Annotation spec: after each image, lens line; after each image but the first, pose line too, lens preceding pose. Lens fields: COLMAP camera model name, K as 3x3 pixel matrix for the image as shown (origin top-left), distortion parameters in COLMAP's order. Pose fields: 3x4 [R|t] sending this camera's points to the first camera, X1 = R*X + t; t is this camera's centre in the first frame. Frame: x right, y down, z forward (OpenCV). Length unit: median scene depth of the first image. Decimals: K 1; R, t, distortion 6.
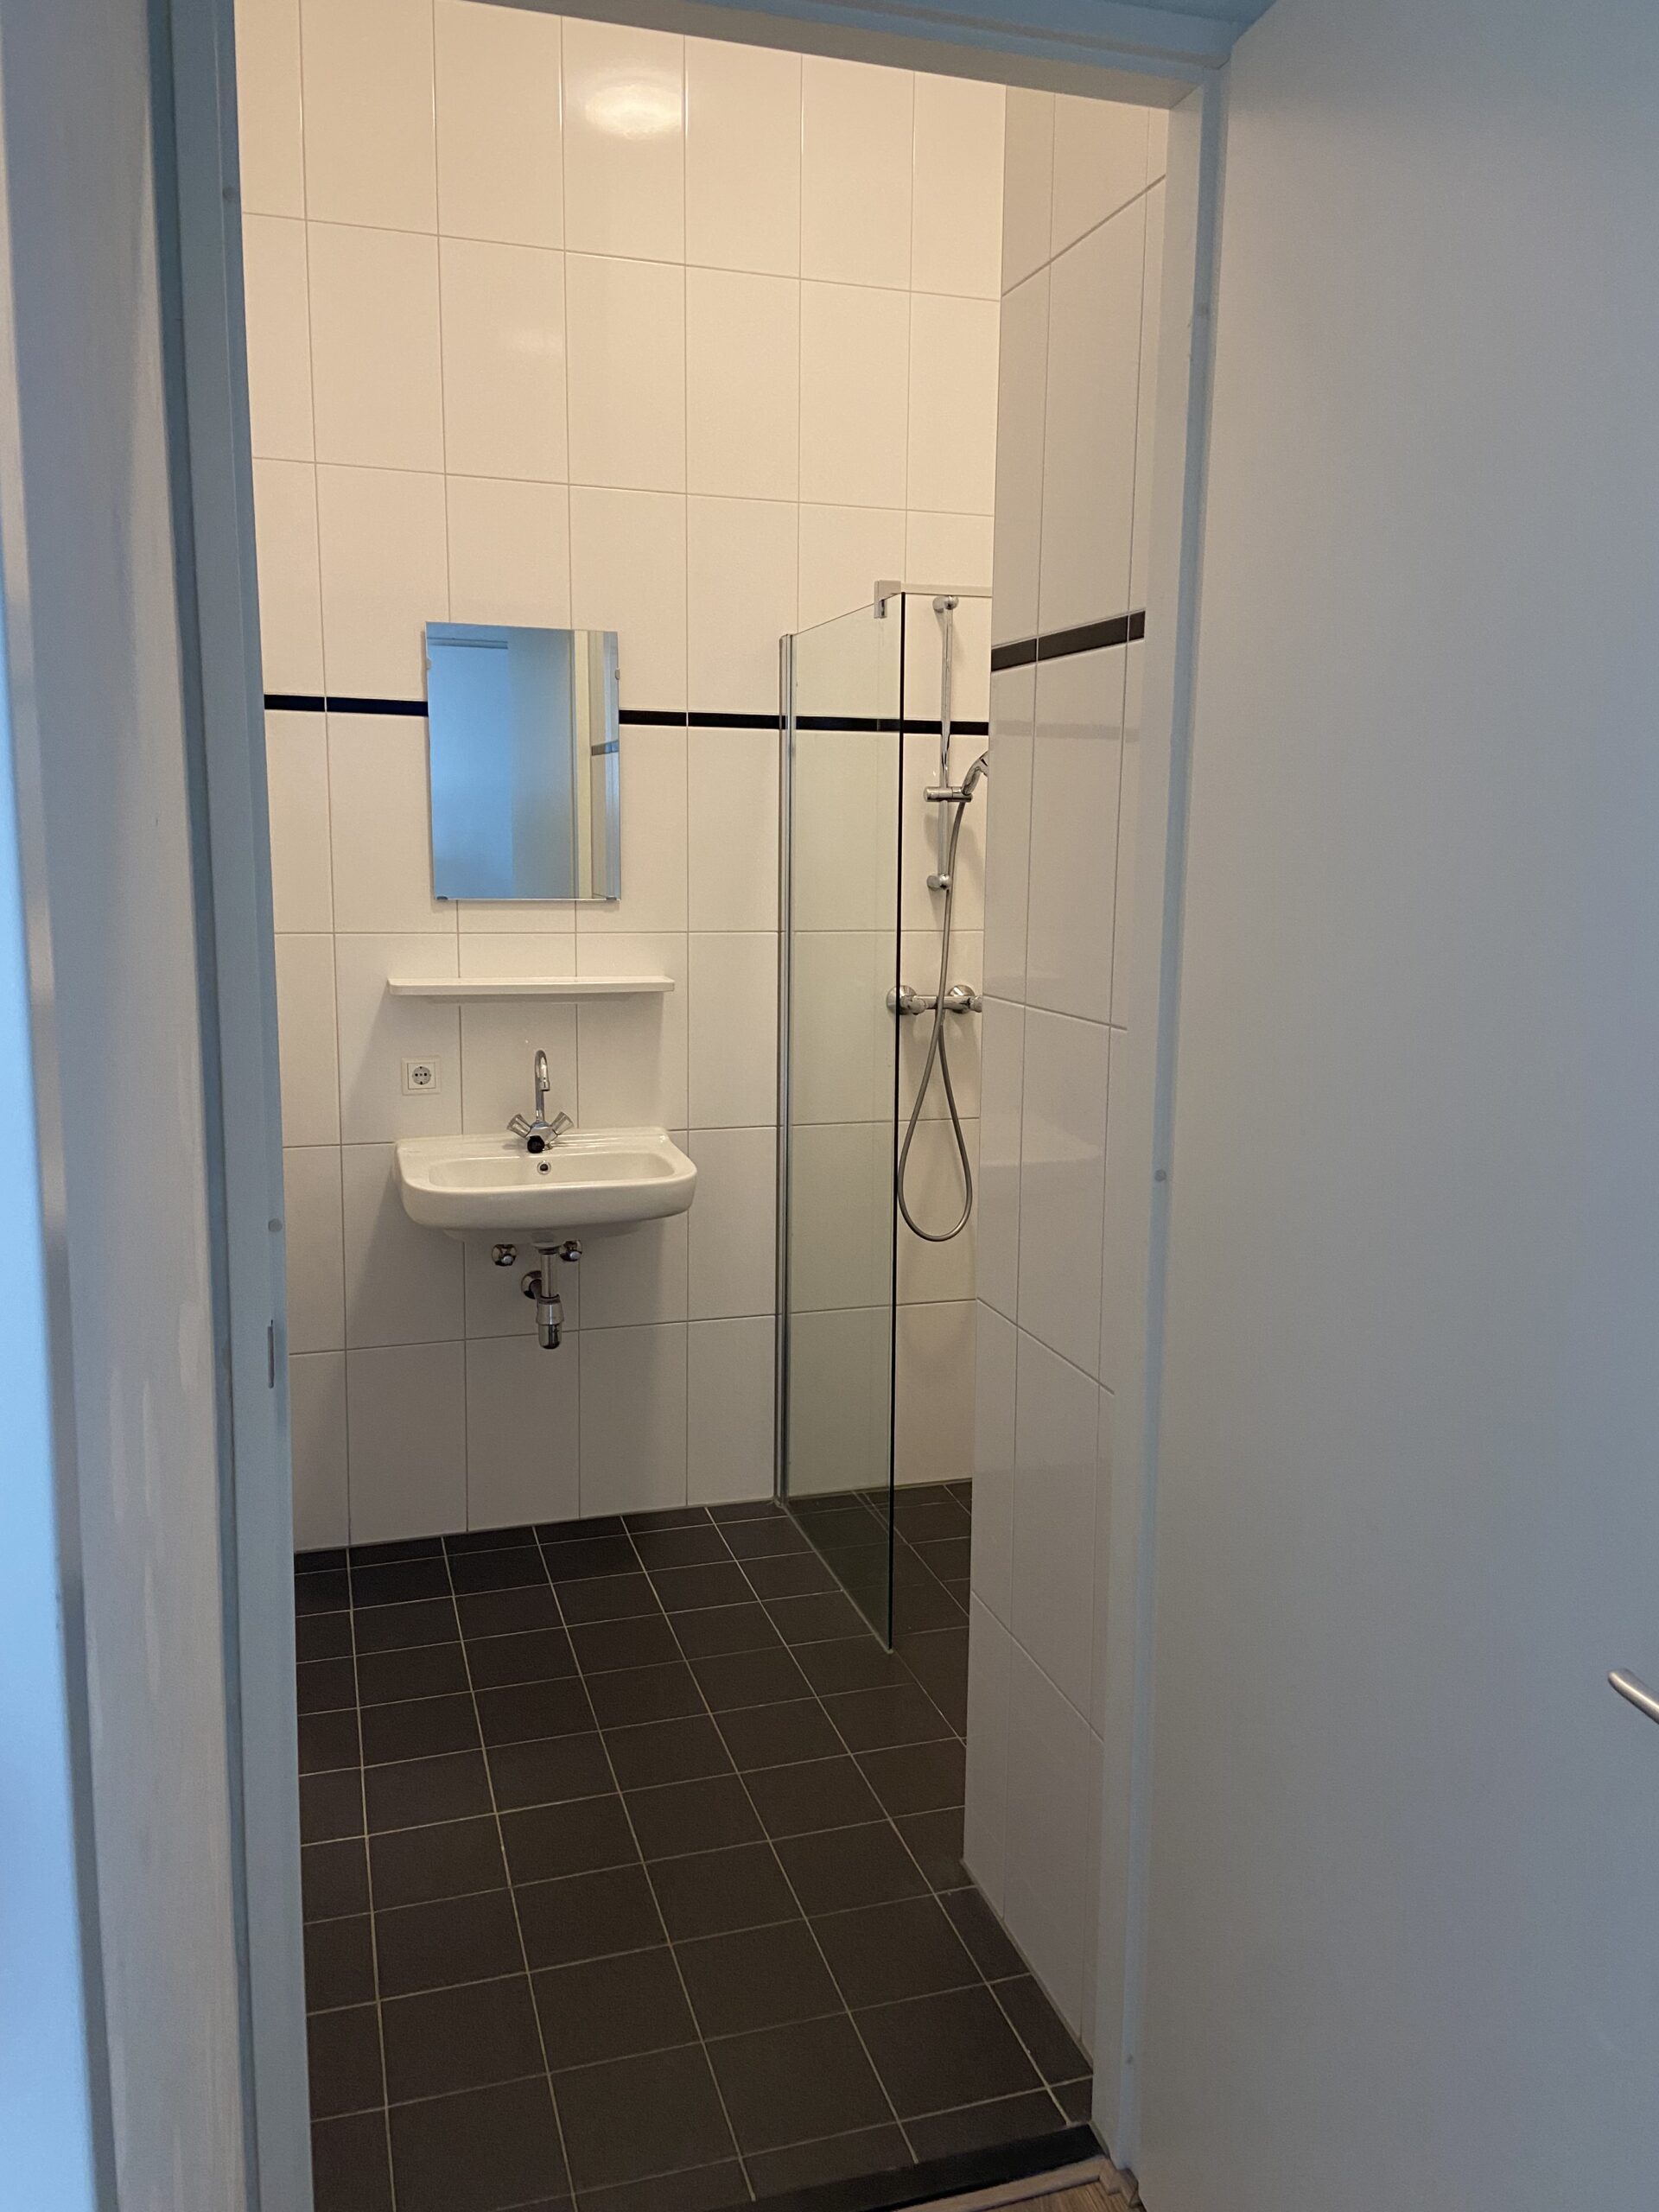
lens RADIAL K [[1664.3, 0, 836.1], [0, 1664.3, 1095.9], [0, 0, 1]] dist [0.092336, -0.113014]
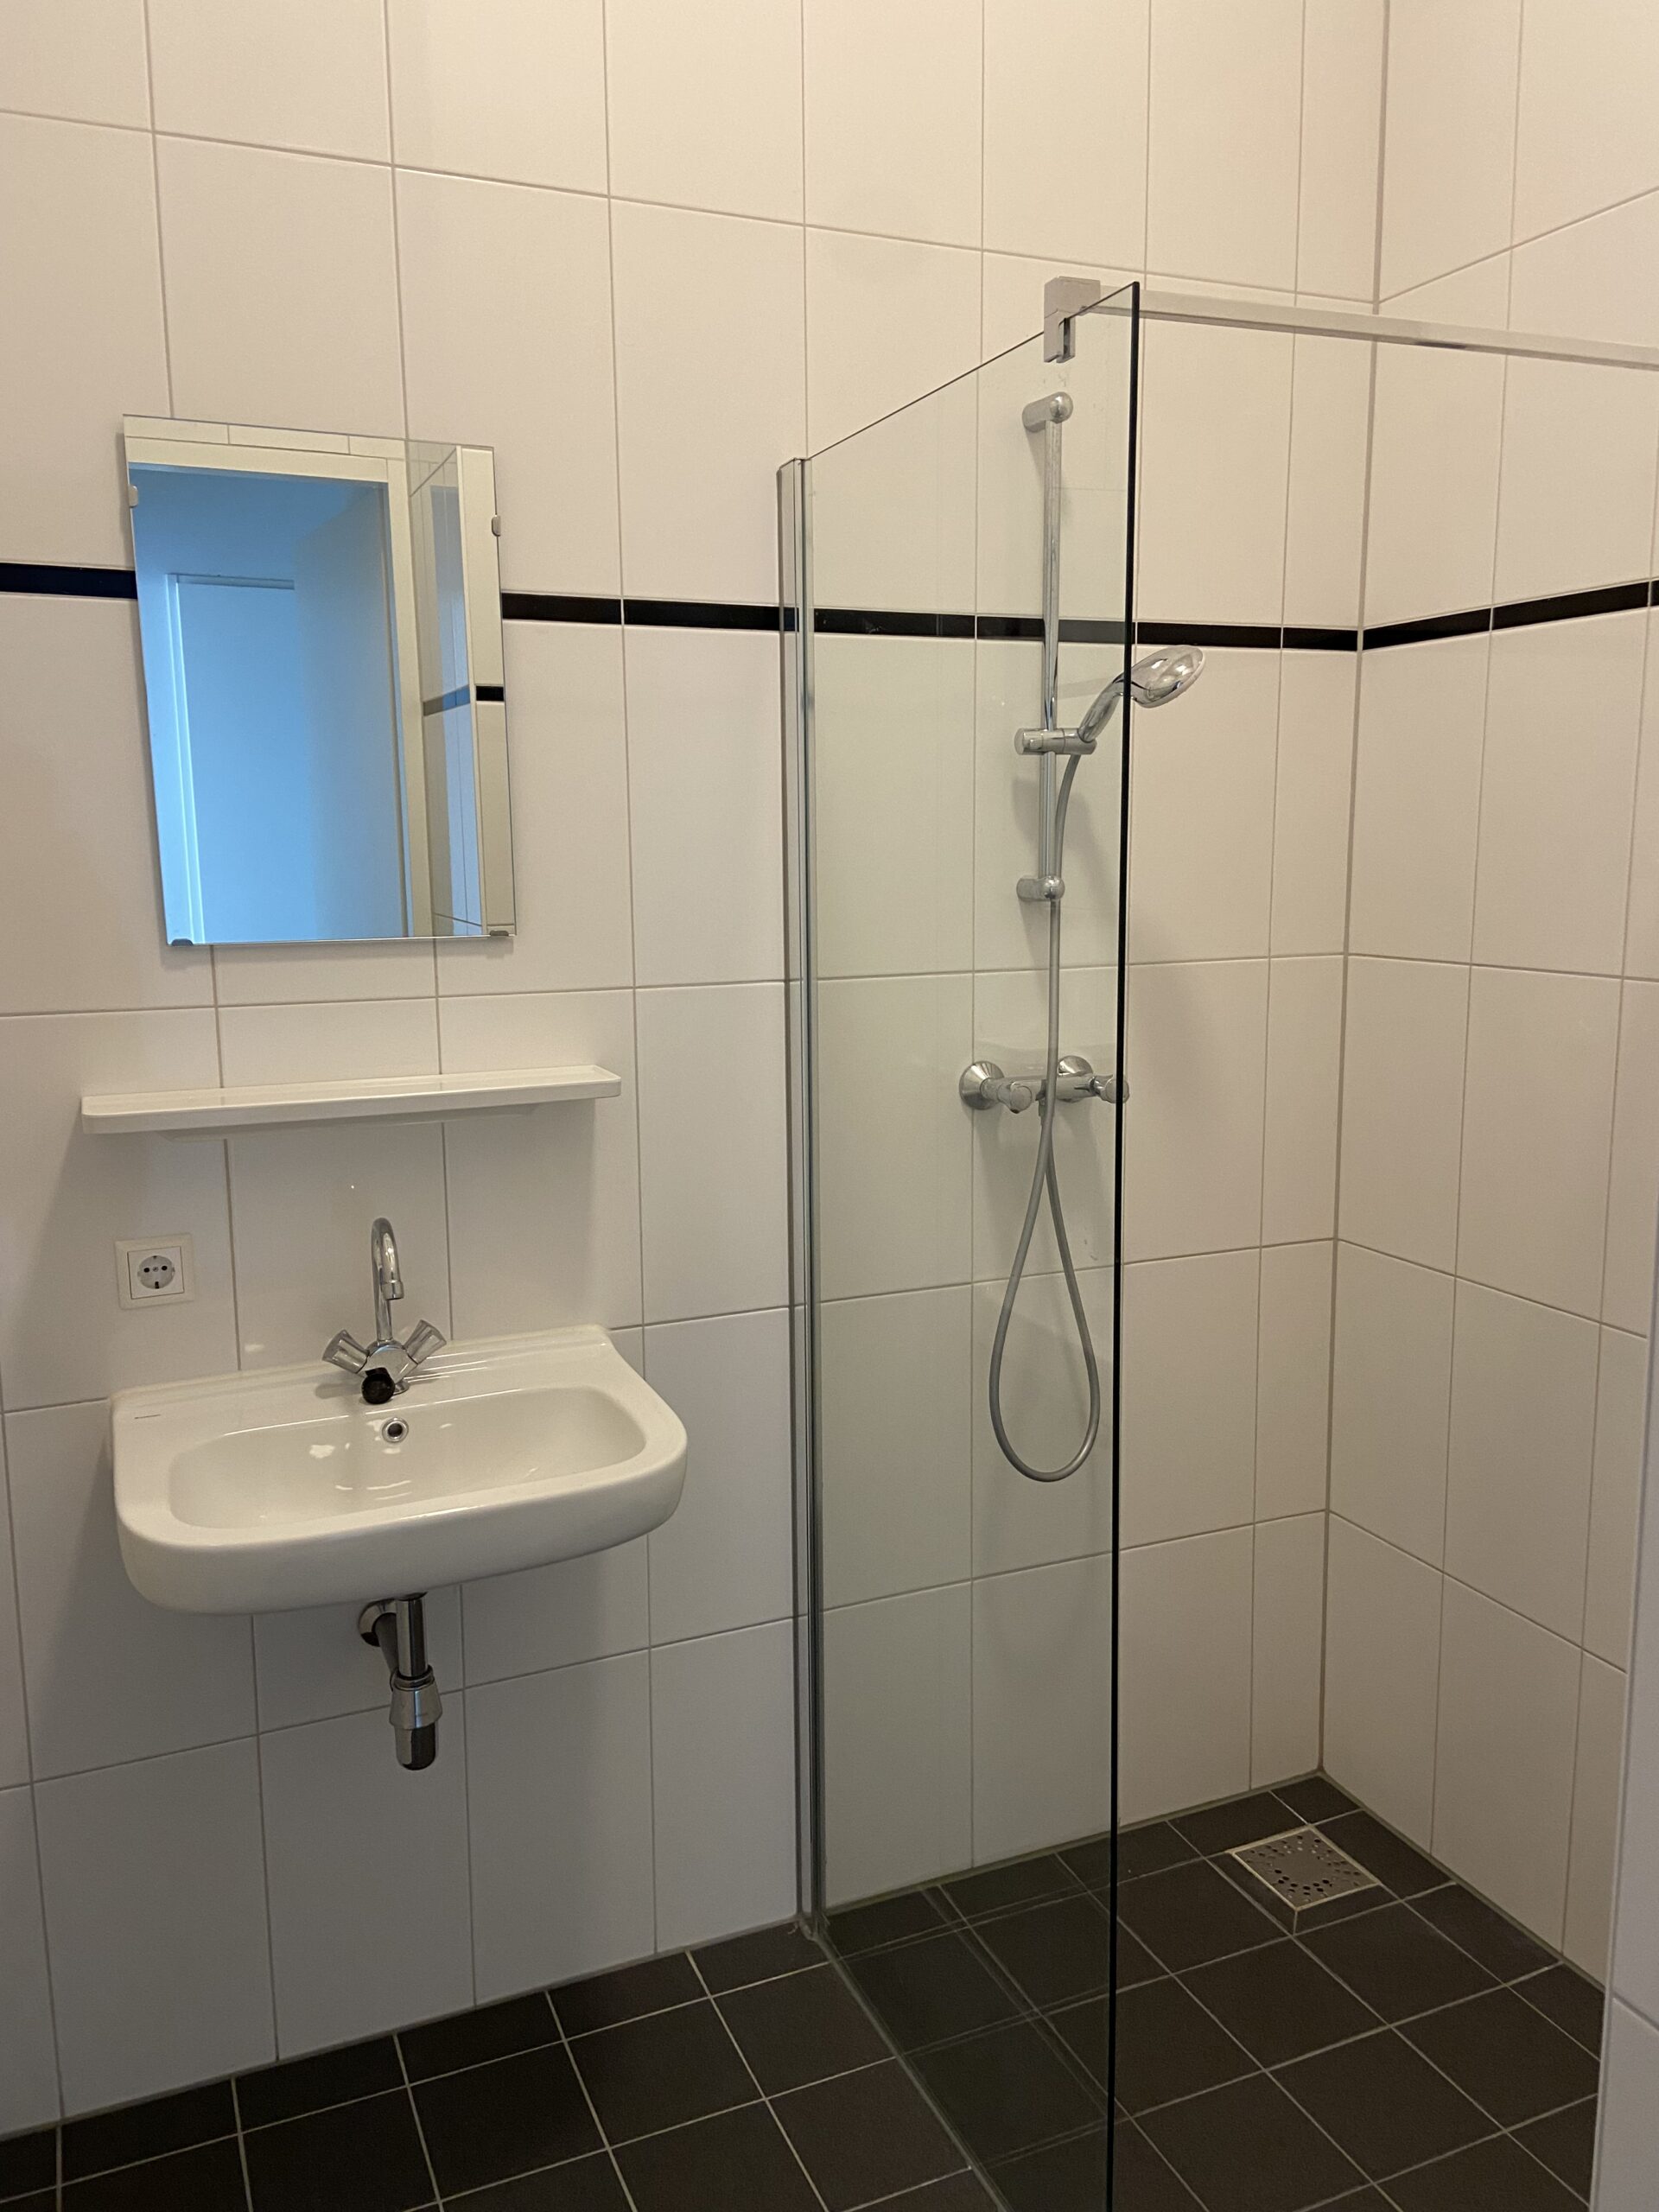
lens RADIAL K [[1664.3, 0, 818.7], [0, 1664.3, 1108.1], [0, 0, 1]] dist [0.092336, -0.113014]
pose [[0.994571, -0.037946, 0.096893, -0.082958], [0.037201, 0.999263, 0.009486, -0.060060], [-0.097182, -0.005830, 0.995250, 0.423453]]
